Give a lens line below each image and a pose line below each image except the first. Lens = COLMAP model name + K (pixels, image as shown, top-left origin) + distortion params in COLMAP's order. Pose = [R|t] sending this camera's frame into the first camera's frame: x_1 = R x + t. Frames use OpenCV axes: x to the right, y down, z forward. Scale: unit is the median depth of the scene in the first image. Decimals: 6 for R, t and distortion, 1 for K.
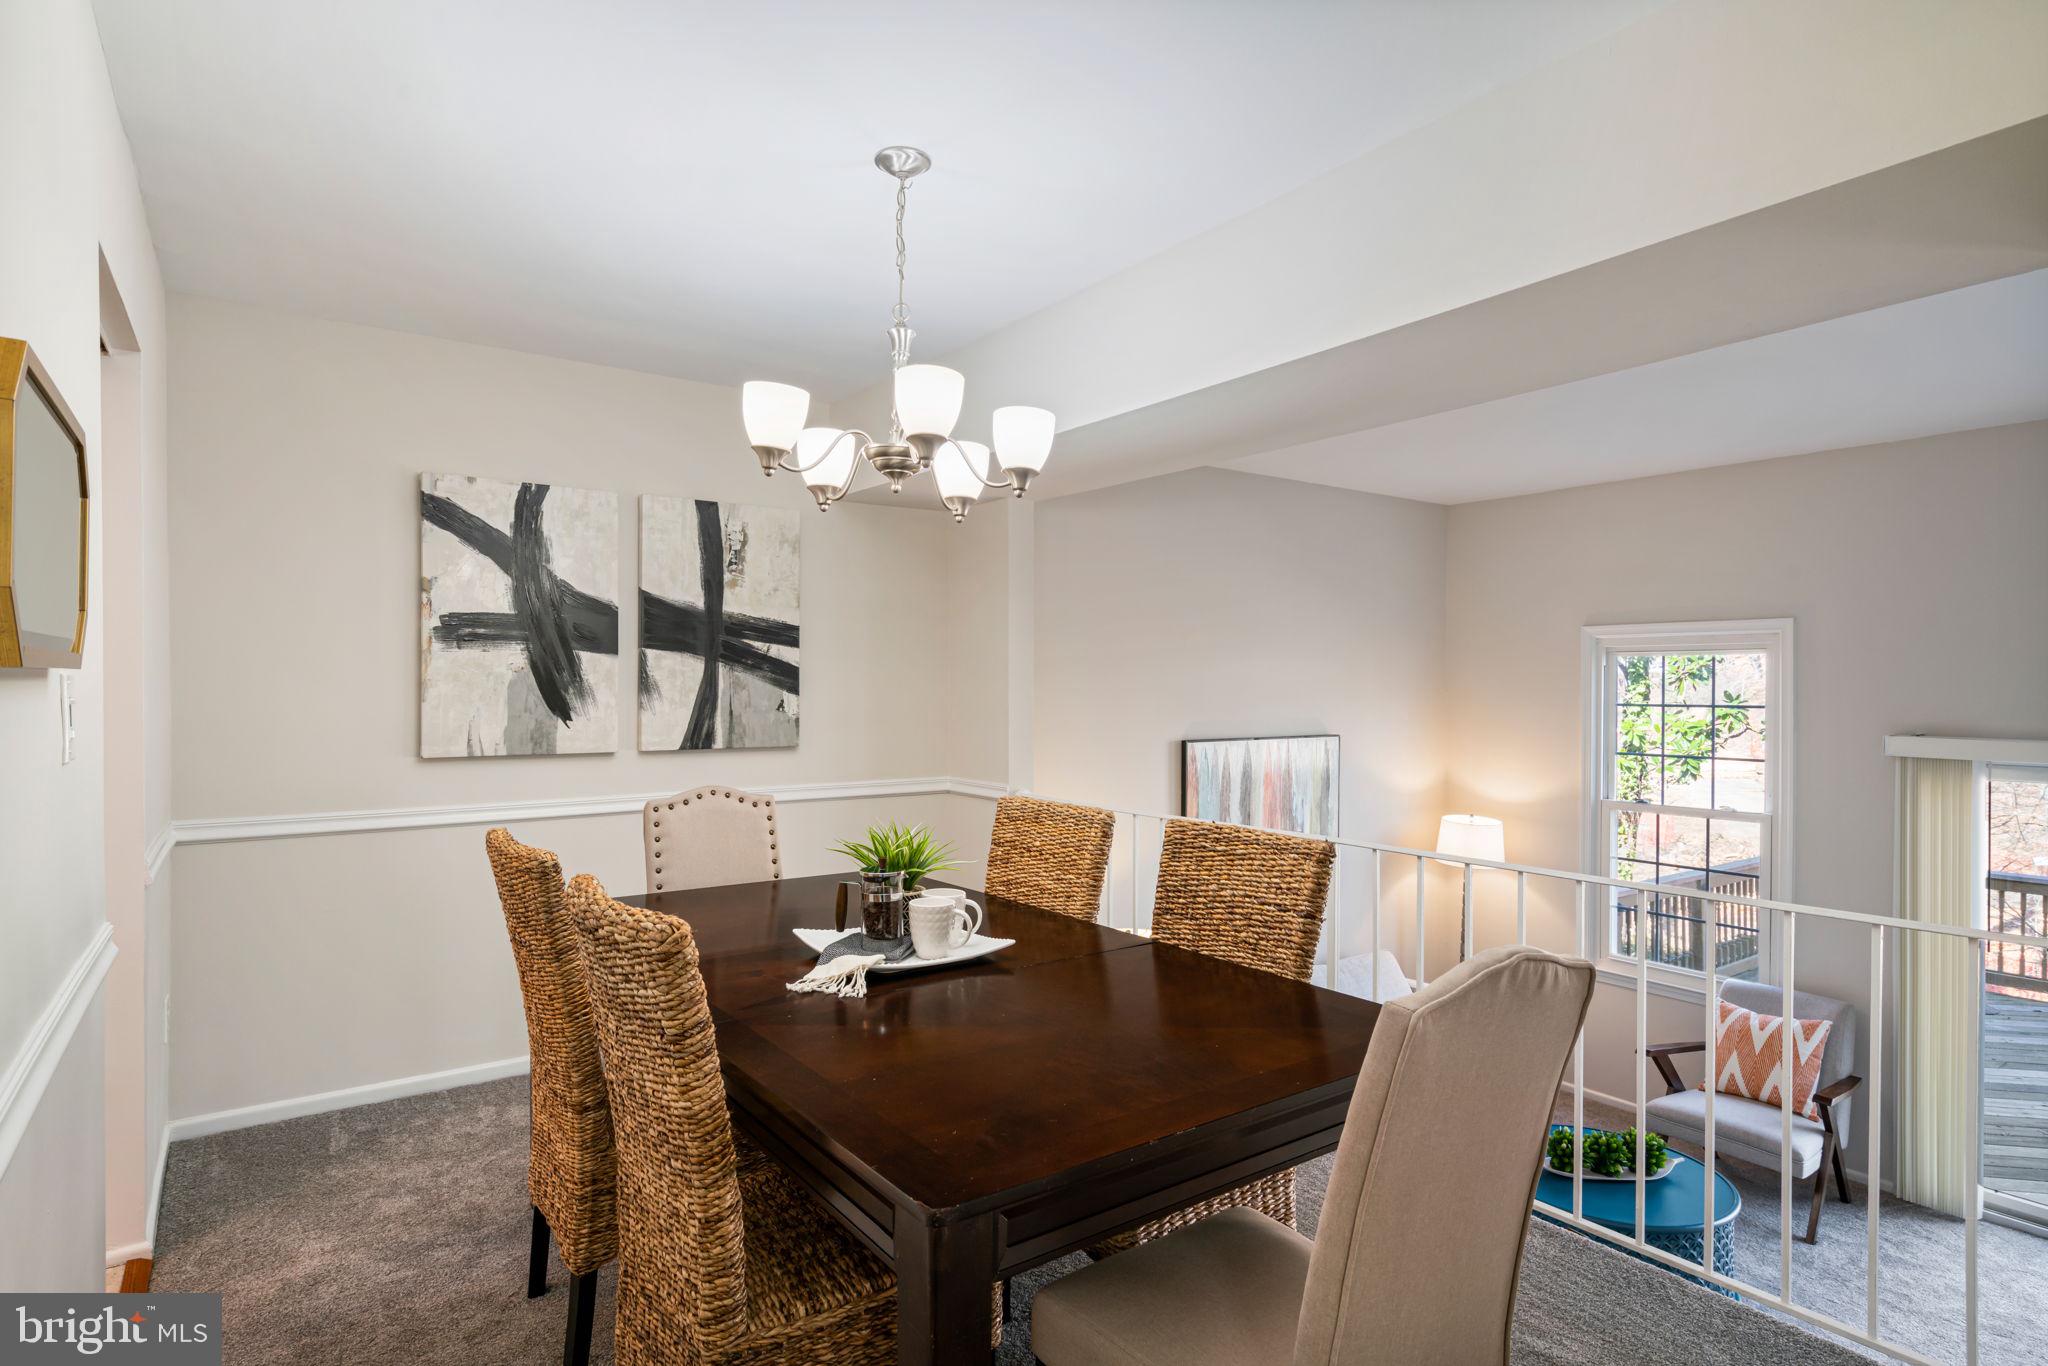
lens RADIAL K [[1045.1, 0, 1024.0], [0, 1045.1, 683.0], [0, 0, 1]] dist [-0.003262, 0.000165]
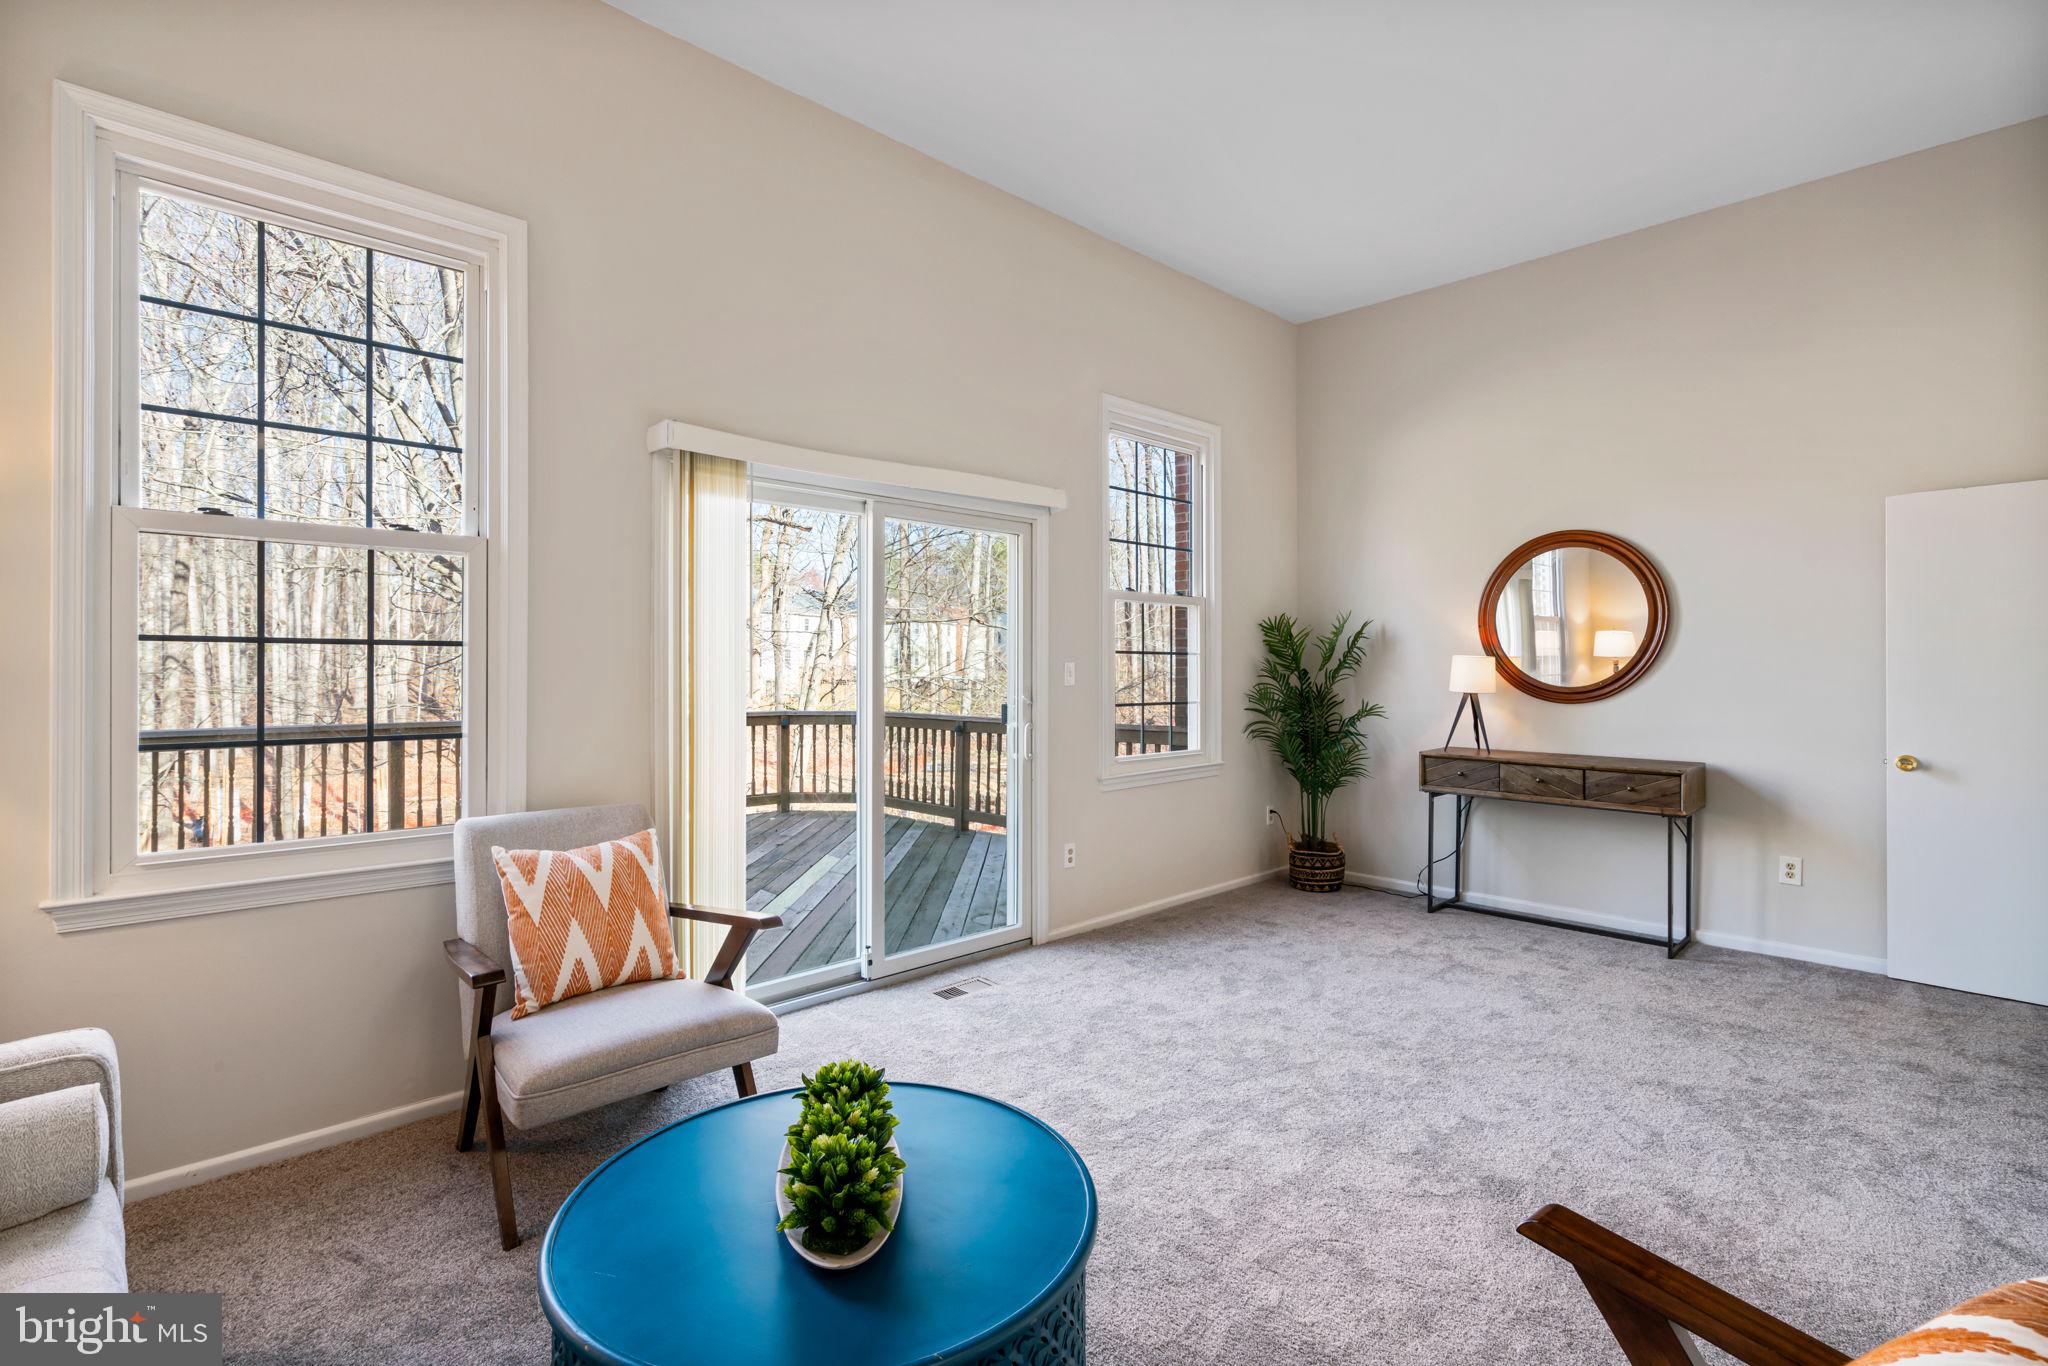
lens RADIAL K [[932.6, 0, 1014.3], [0, 932.6, 673.7], [0, 0, 1]] dist [0.000840, 0.000930]
pose [[-0.135403, -0.007986, 0.990758, 0.148722], [-0.007612, 0.999946, 0.007020, 0.216886], [-0.990761, -0.006591, -0.135457, 0.845898]]
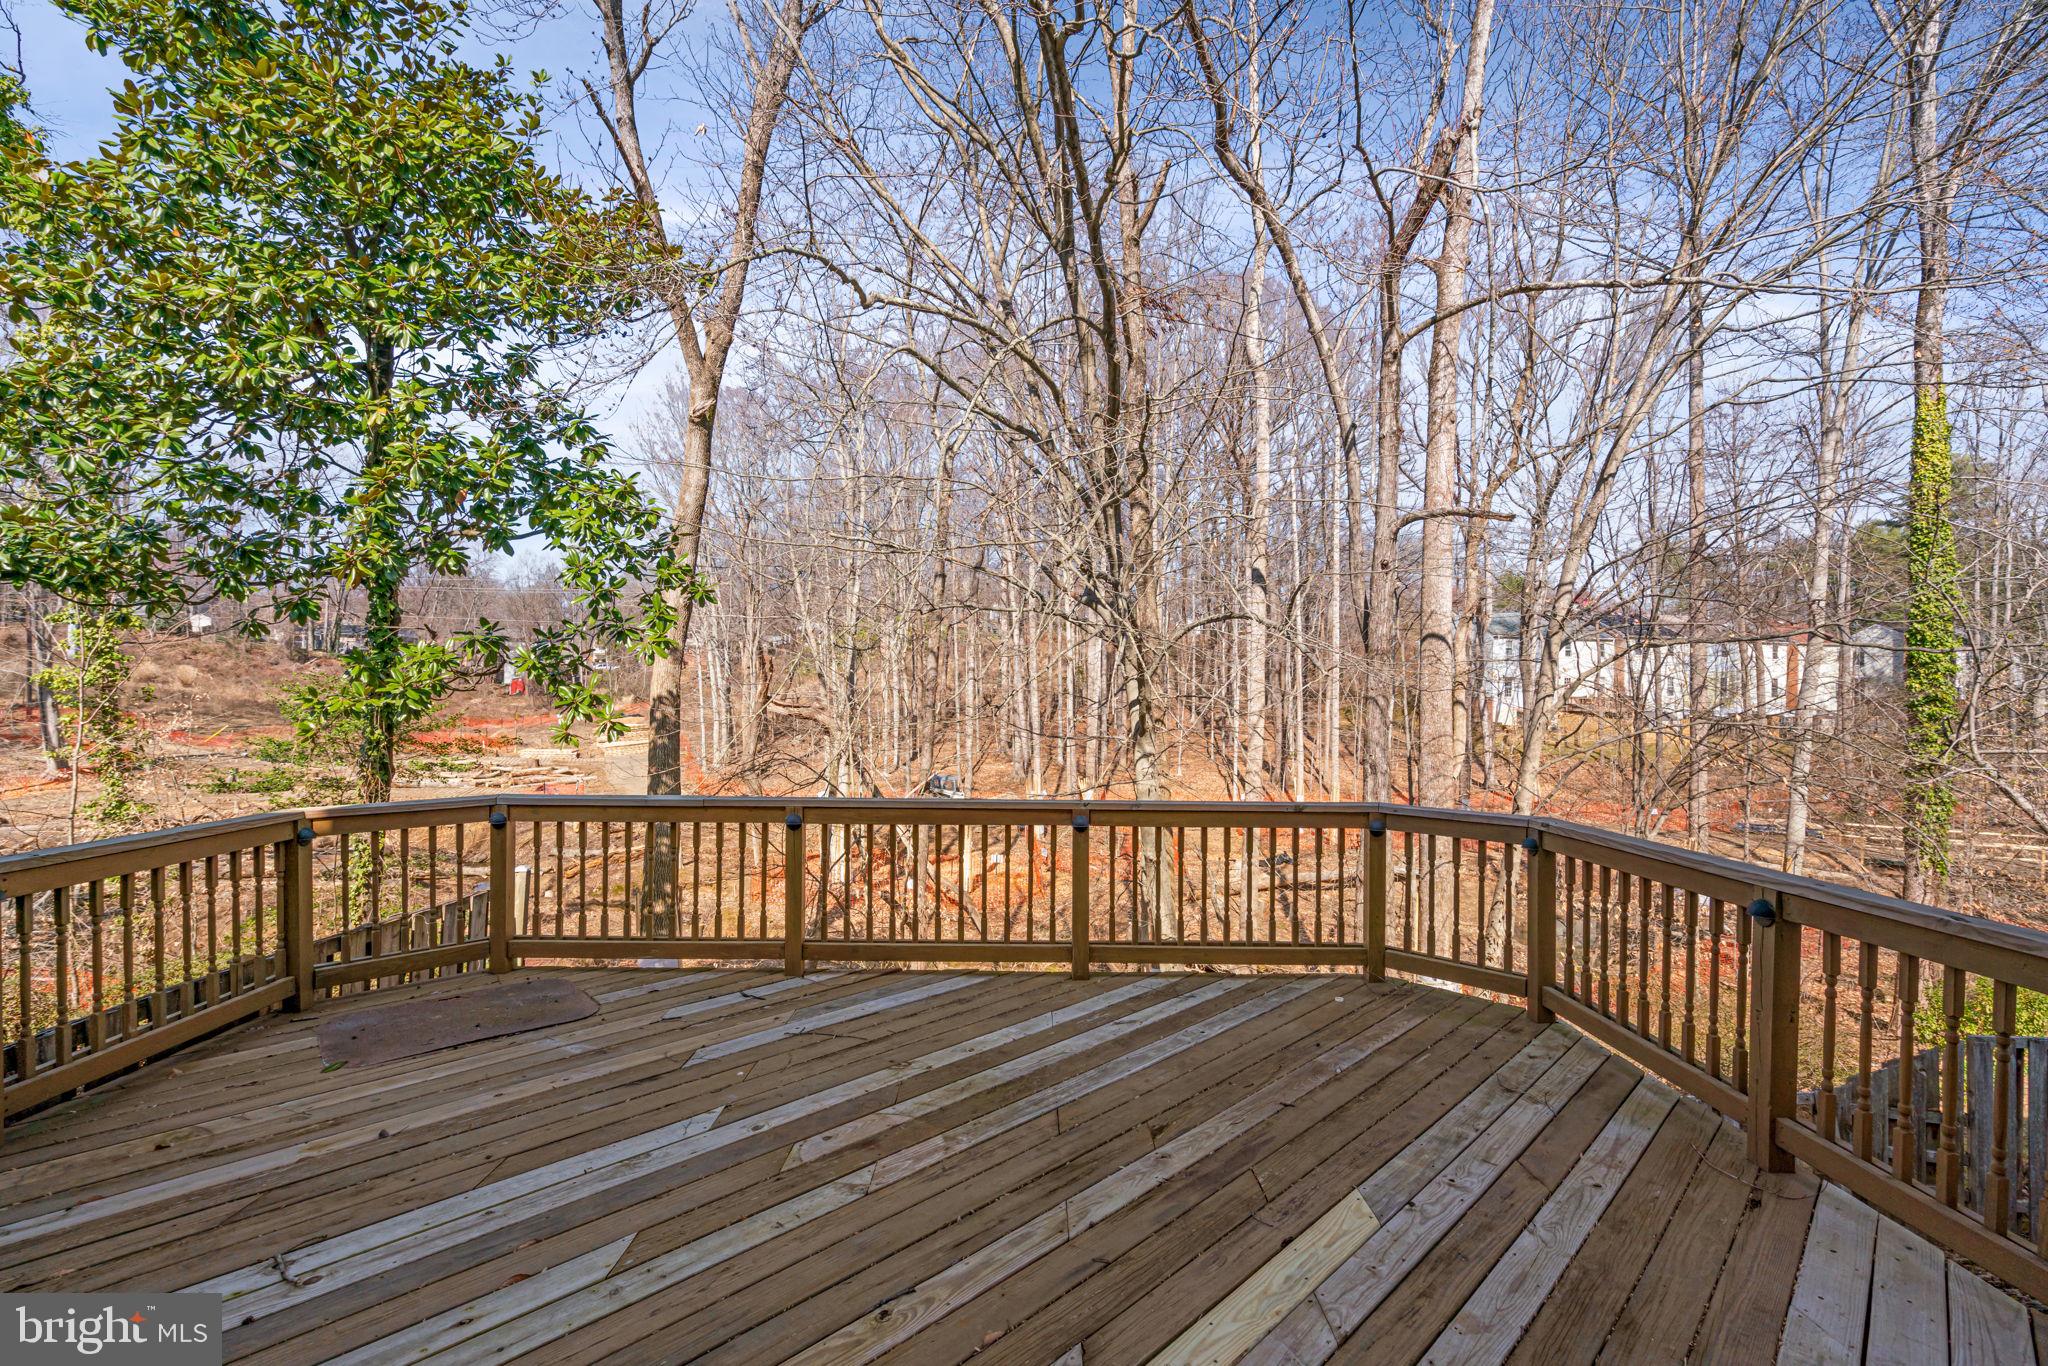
lens RADIAL K [[902.5, 0, 1021.7], [0, 902.5, 695.8], [0, 0, 1]] dist [-0.001452, 0.000377]
pose [[0.589980, 0.001130, 0.807417, 0.962393], [-0.013846, 0.999866, 0.008718, 0.179646], [-0.807299, -0.016323, 0.589917, 0.769719]]
